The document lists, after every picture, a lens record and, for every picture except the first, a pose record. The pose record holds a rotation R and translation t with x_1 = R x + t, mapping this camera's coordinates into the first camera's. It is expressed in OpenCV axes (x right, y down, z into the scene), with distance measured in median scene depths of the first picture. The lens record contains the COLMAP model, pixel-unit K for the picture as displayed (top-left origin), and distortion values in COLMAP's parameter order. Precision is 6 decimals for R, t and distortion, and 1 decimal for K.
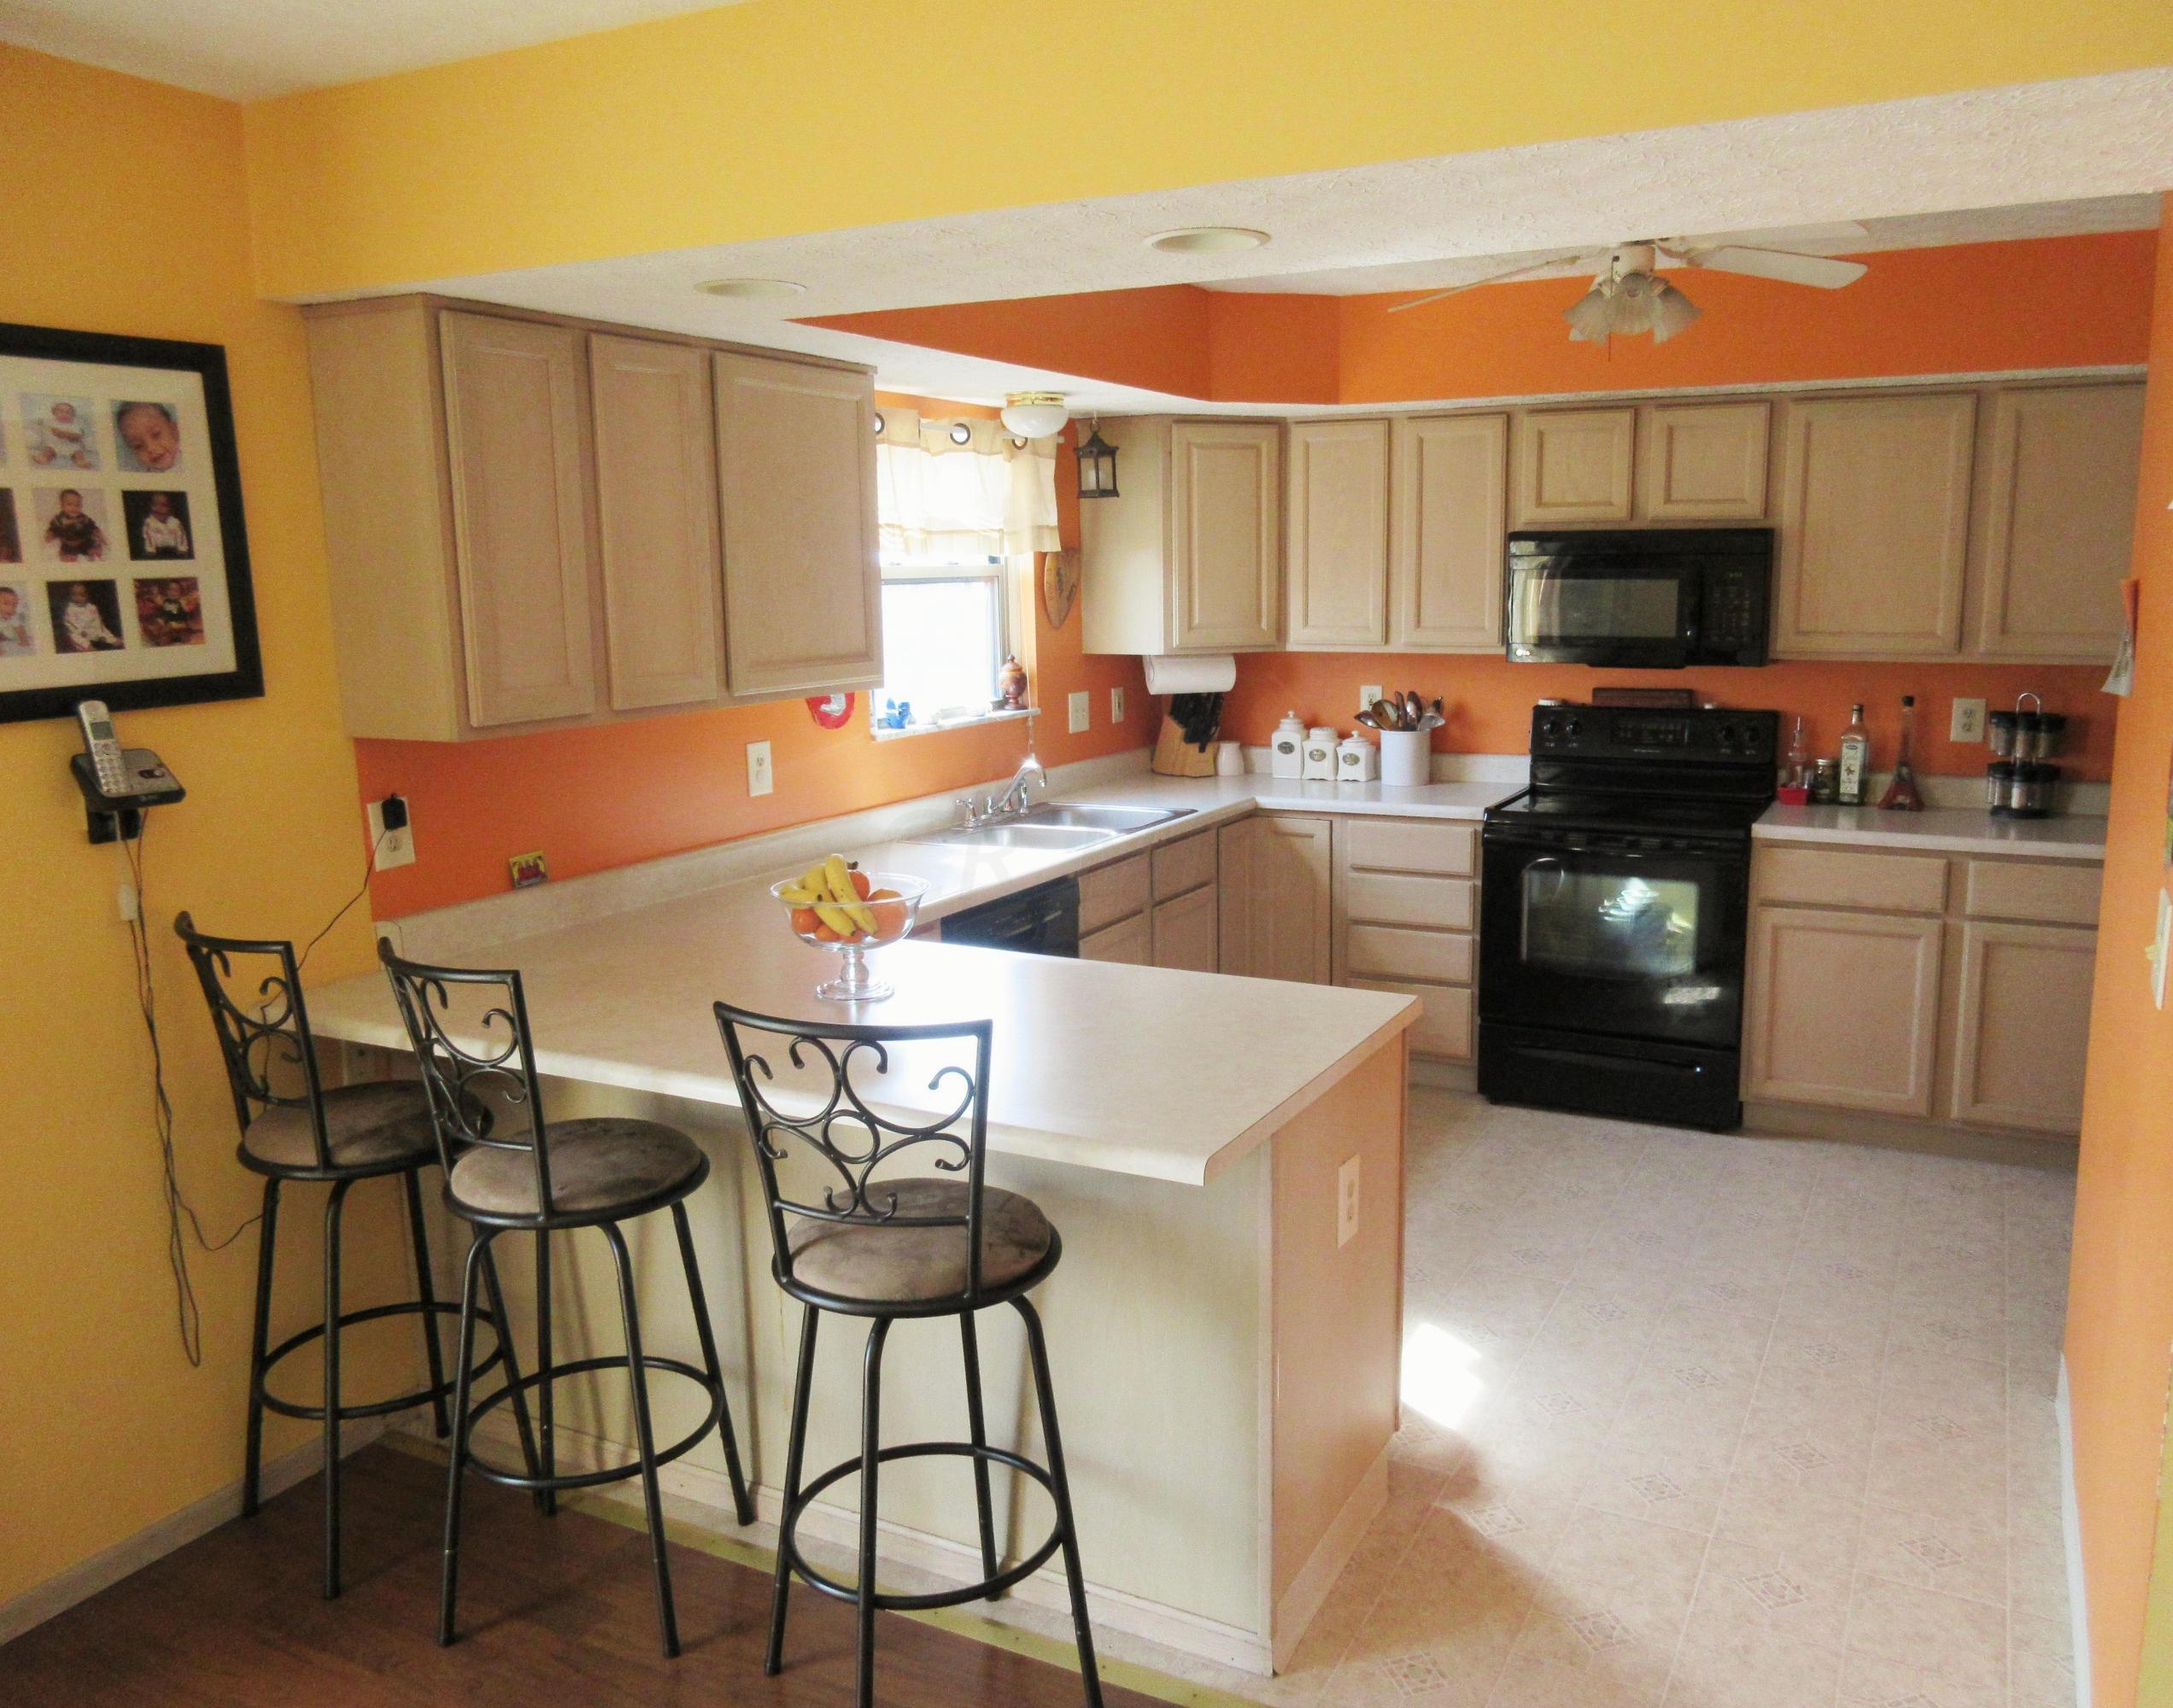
lens RADIAL K [[1707.8, 0, 1103.6], [0, 1707.8, 857.0], [0, 0, 1]] dist [0.012117, 0.001671]
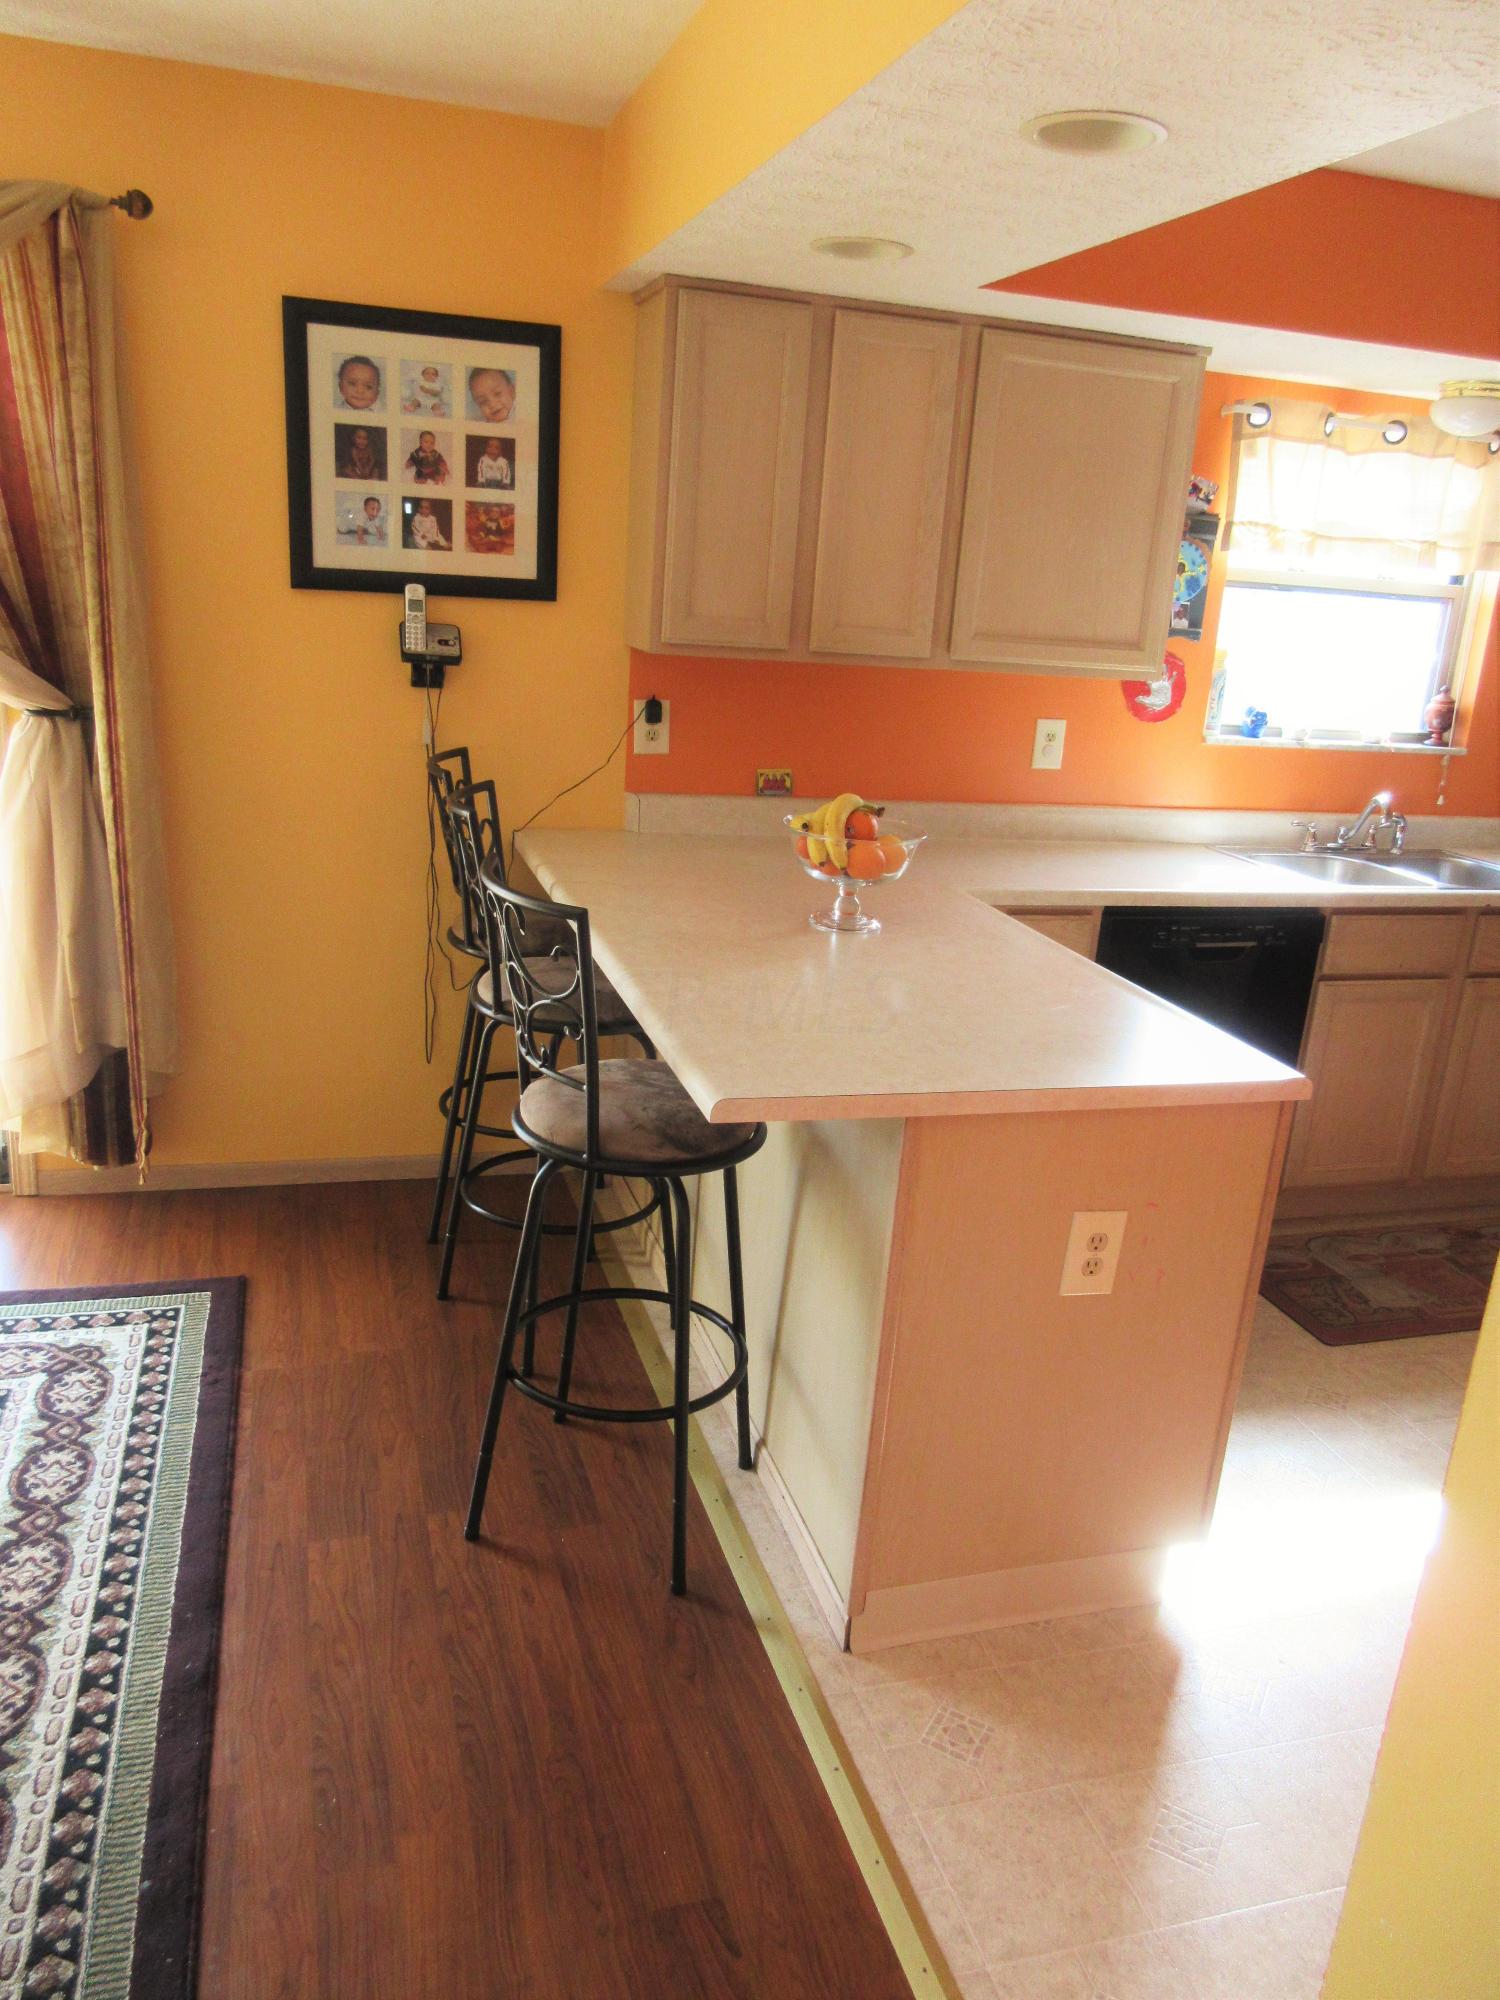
lens RADIAL K [[1494.9, 0, 758.3], [0, 1494.9, 994.9], [0, 0, 1]] dist [0.005950, -0.001448]
pose [[0.688973, 0.259287, -0.676821, 0.281025], [-0.205715, 0.965374, 0.160421, -0.010364], [0.694980, 0.028706, 0.718455, 0.165984]]
